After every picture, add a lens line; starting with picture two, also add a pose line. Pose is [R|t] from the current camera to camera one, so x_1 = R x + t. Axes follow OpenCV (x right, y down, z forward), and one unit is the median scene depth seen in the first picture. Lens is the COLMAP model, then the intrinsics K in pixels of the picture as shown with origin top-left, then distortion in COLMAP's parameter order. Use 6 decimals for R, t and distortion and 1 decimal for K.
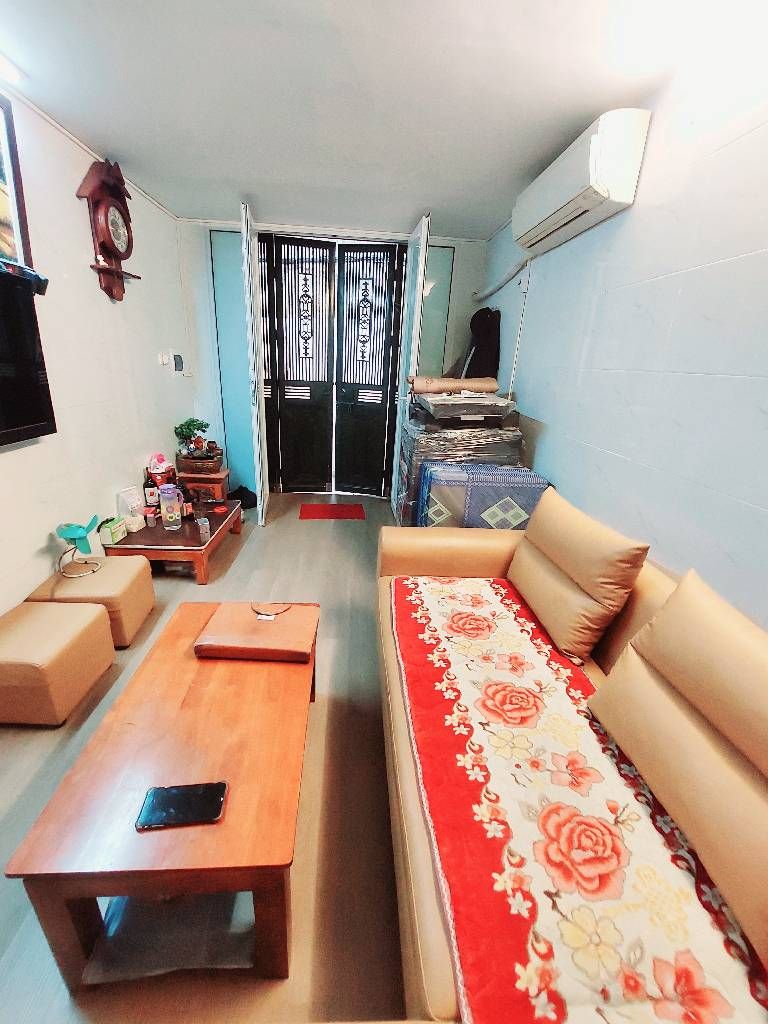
lens RADIAL K [[410.0, 0, 381.0], [0, 410.0, 510.2], [0, 0, 1]] dist [-0.026198, 0.002818]
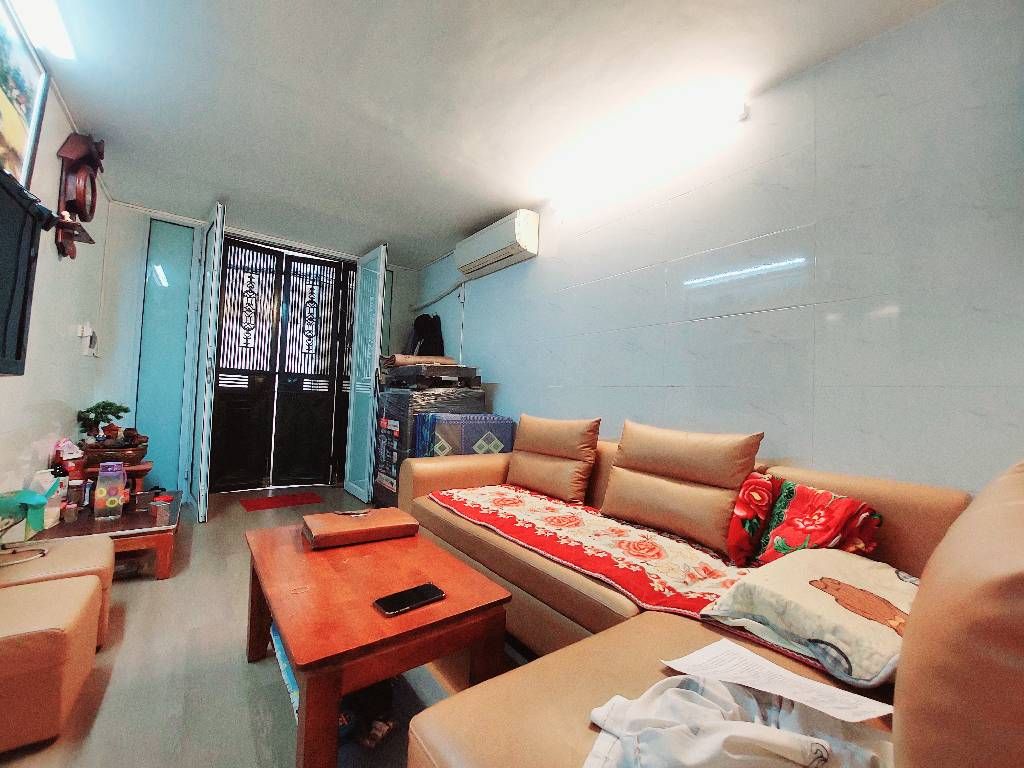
lens RADIAL K [[410.0, 0, 510.0], [0, 410.0, 385.2], [0, 0, 1]] dist [-0.026198, 0.002818]
pose [[0.827941, -0.000952, 0.560814, -0.380960], [0.196507, 0.937093, -0.288517, 0.225390], [-0.525260, 0.349079, 0.776045, -0.126697]]
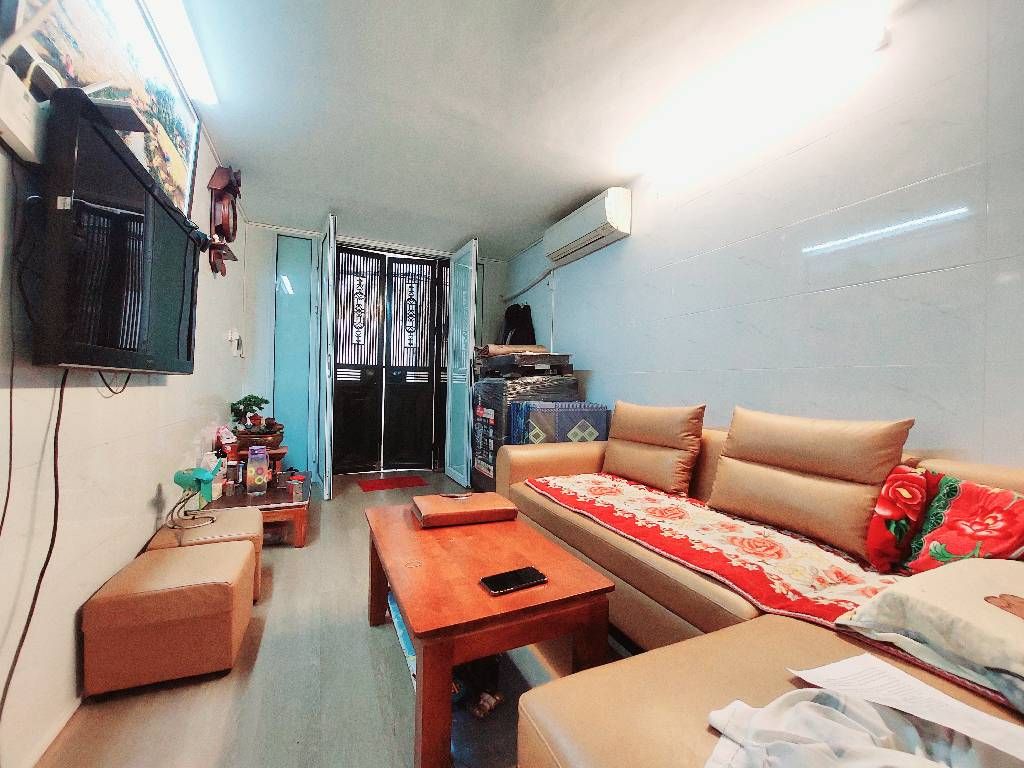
lens RADIAL K [[410.0, 0, 508.7], [0, 410.0, 385.2], [0, 0, 1]] dist [-0.026198, 0.002818]
pose [[0.930308, -0.033358, 0.365259, -0.388089], [0.152303, 0.941073, -0.301969, 0.225621], [-0.333662, 0.336554, 0.880568, -0.117042]]
